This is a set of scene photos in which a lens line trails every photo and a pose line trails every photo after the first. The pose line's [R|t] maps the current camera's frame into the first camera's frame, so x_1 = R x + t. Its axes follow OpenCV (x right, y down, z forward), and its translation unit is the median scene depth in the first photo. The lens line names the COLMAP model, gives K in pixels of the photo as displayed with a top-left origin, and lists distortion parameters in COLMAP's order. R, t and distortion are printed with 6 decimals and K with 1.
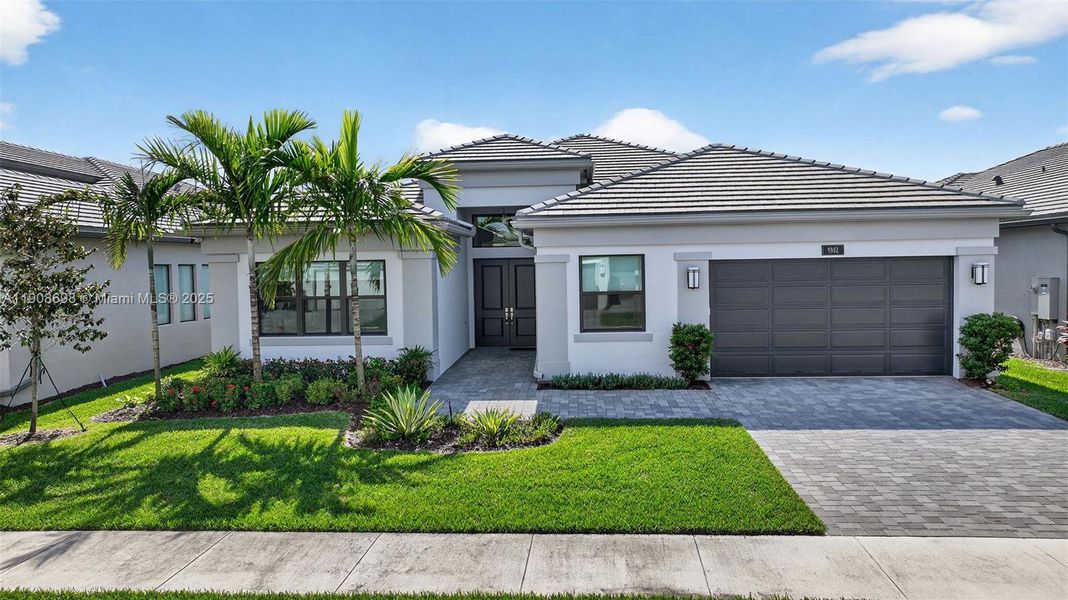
lens RADIAL K [[729.2, 0, 534.8], [0, 729.2, 301.1], [0, 0, 1]] dist [0.003341, 0.006949]
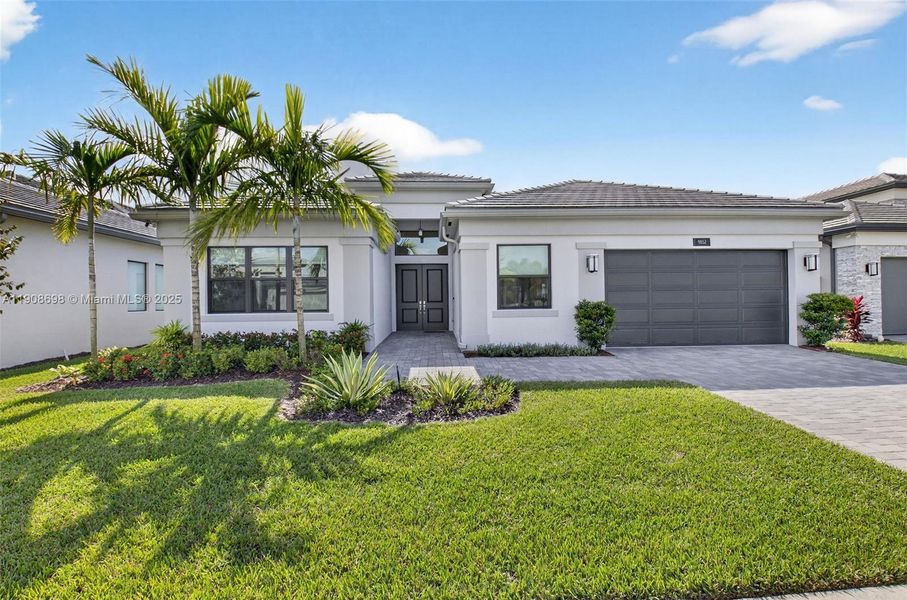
lens RADIAL K [[412.2, 0, 454.4], [0, 412.2, 303.8], [0, 0, 1]] dist [-0.003341, -0.010804]
pose [[0.994745, 0.003871, 0.102306, -0.080378], [-0.000050, 0.999303, -0.037325, 0.062941], [-0.102379, 0.037124, 0.994053, 0.375891]]
